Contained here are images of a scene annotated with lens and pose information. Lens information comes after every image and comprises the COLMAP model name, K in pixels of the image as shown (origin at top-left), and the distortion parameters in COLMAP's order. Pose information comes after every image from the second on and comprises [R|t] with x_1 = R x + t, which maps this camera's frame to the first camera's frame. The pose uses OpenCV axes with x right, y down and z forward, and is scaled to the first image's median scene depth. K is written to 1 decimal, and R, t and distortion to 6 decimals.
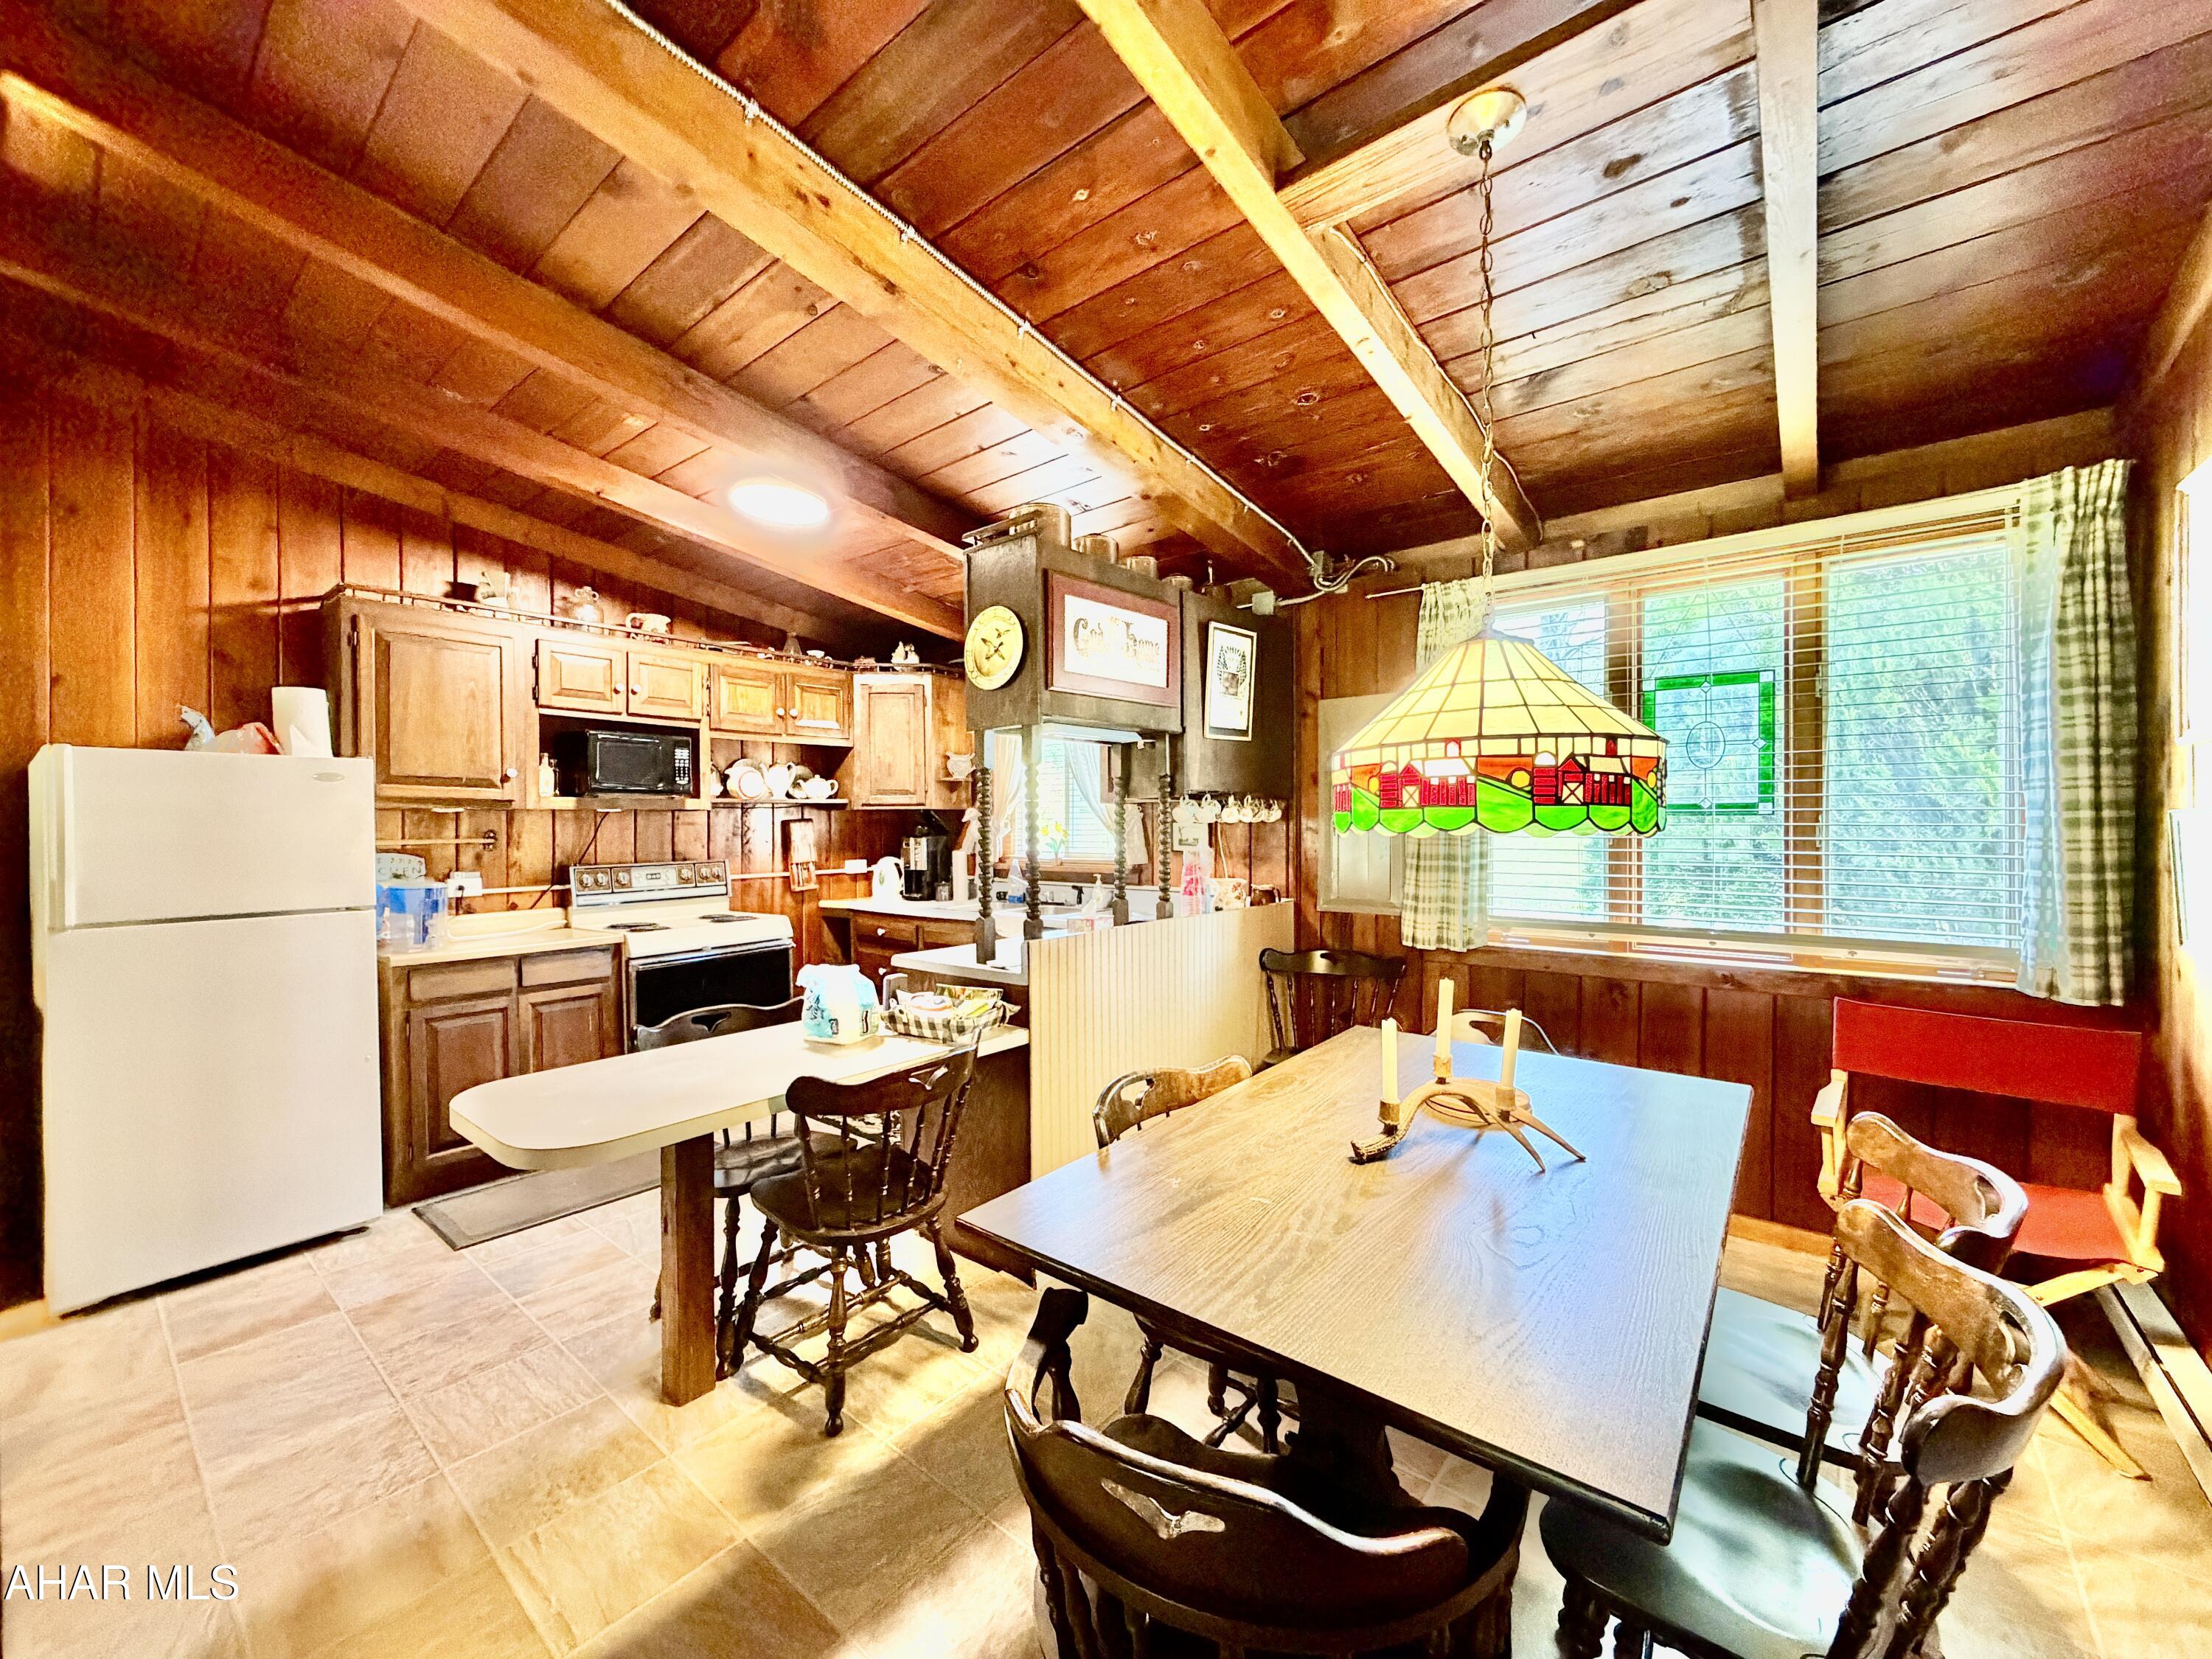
lens RADIAL K [[878.0, 0, 1099.8], [0, 878.0, 828.4], [0, 0, 1]] dist [-0.000089, 0.000126]
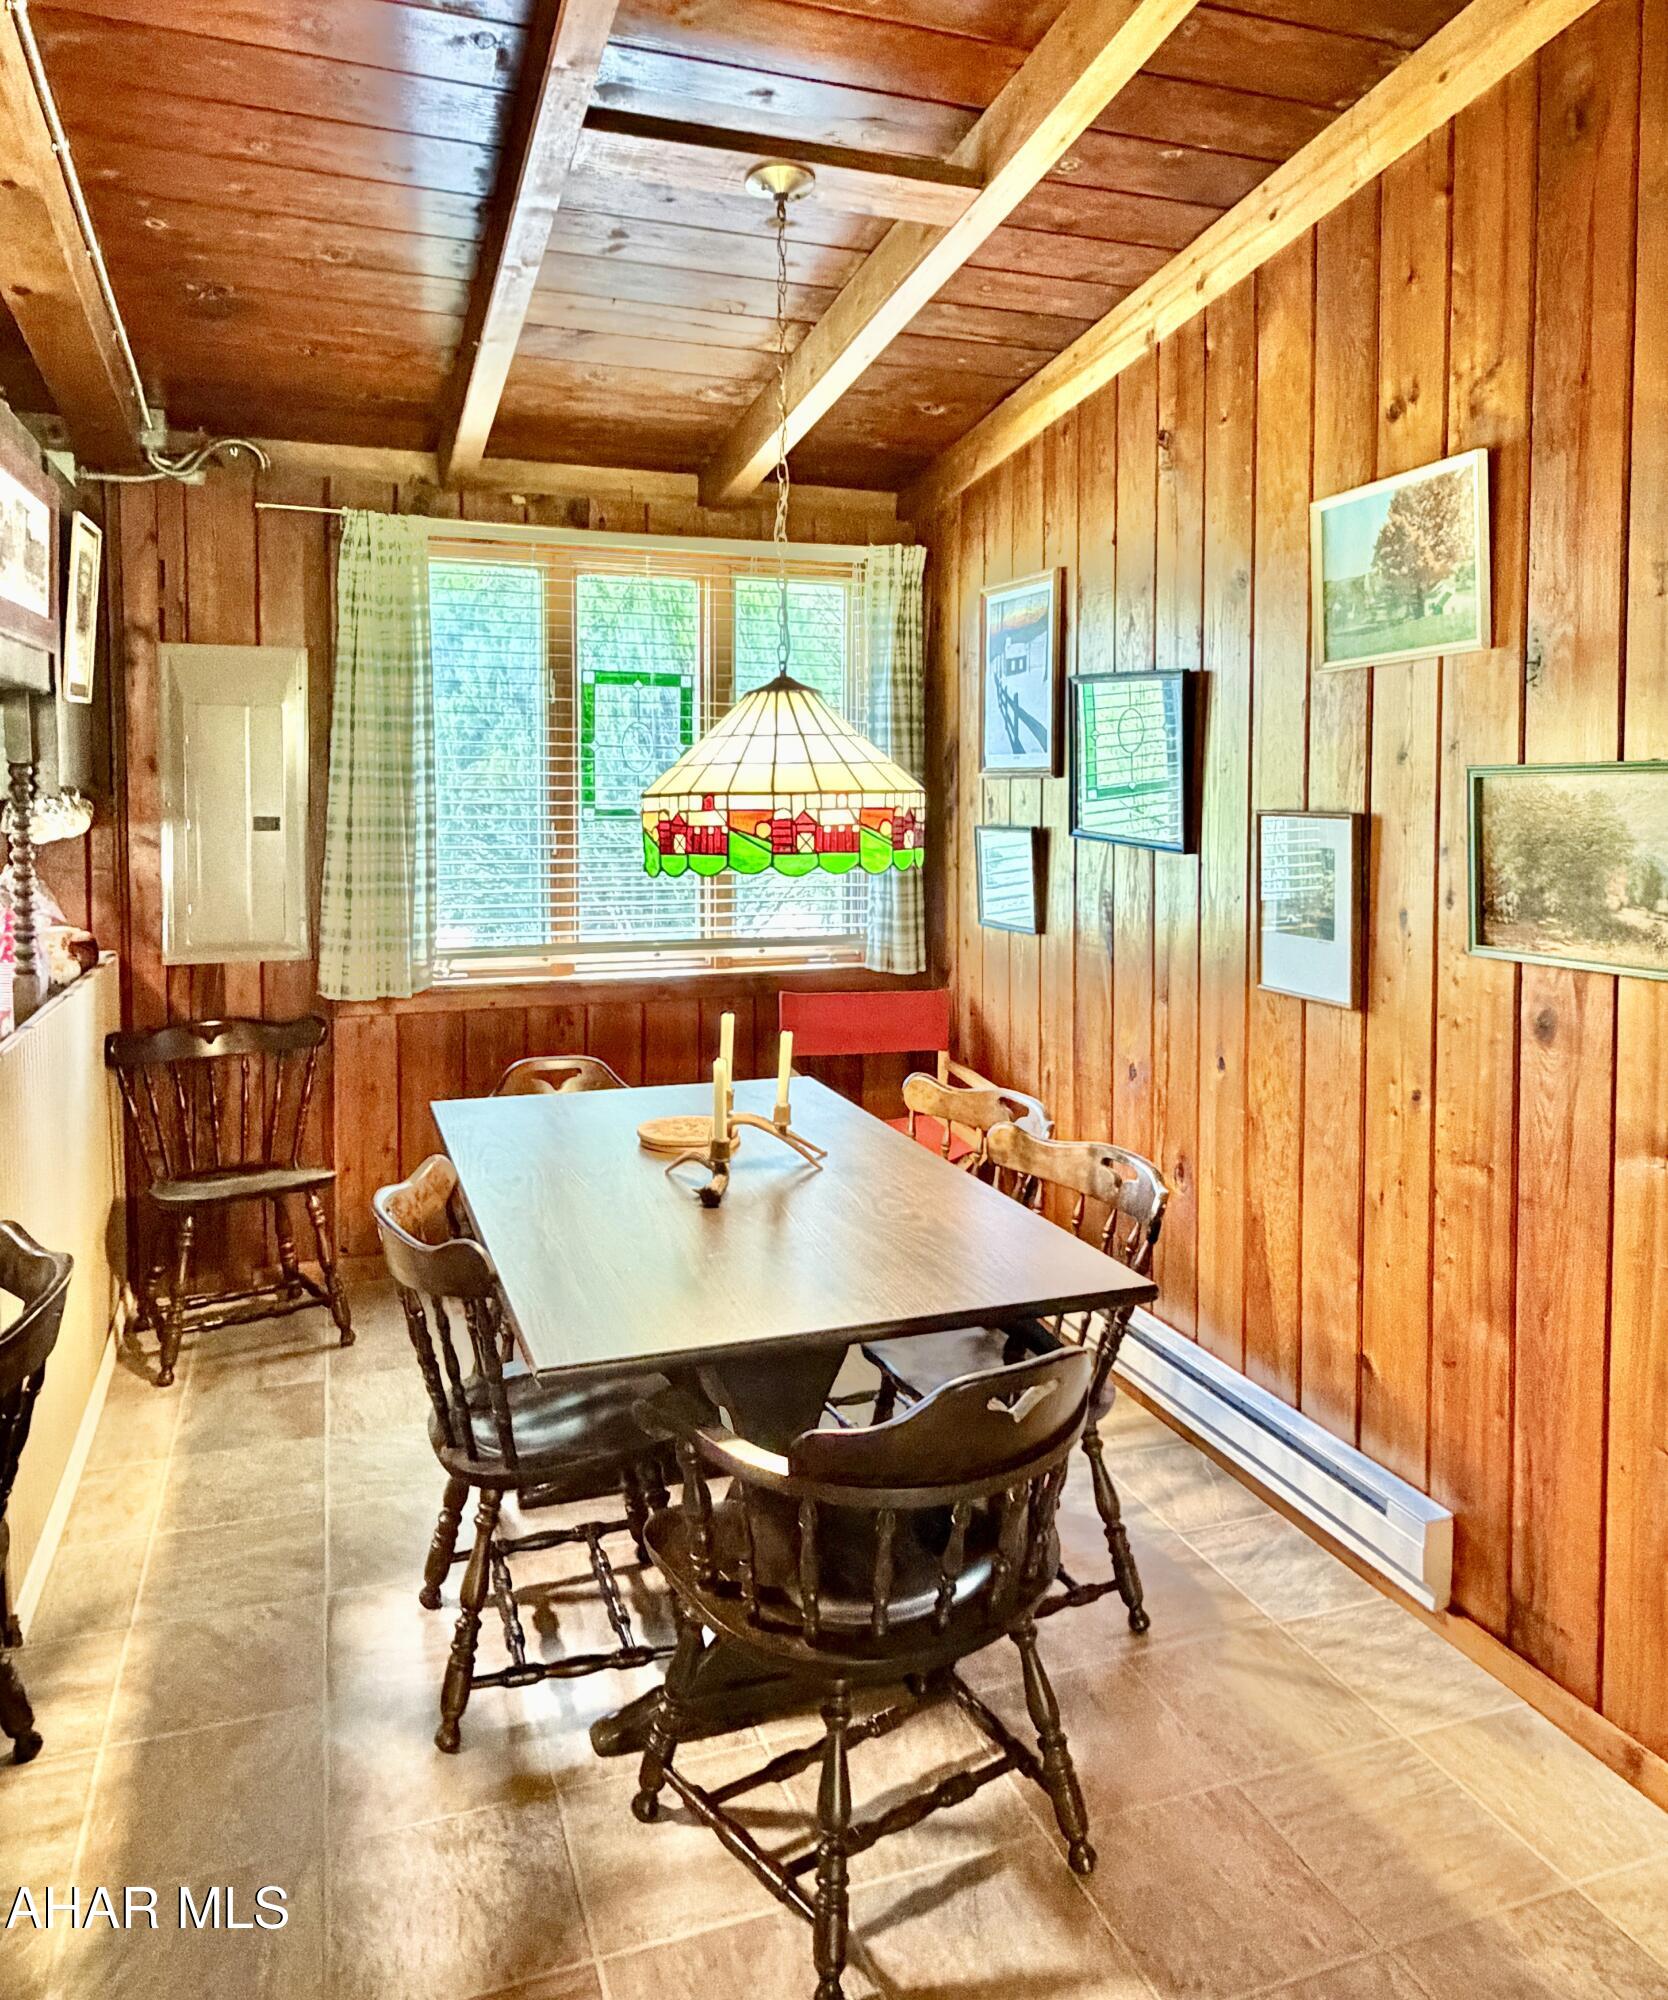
lens RADIAL K [[1416.4, 0, 848.6], [0, 1416.4, 863.4], [0, 0, 1]] dist [0.010532, 0.002228]
pose [[0.499116, -0.041965, 0.865518, -0.467812], [-0.001035, 0.998797, 0.049023, -0.039964], [-0.866534, -0.025364, 0.498472, 0.035683]]
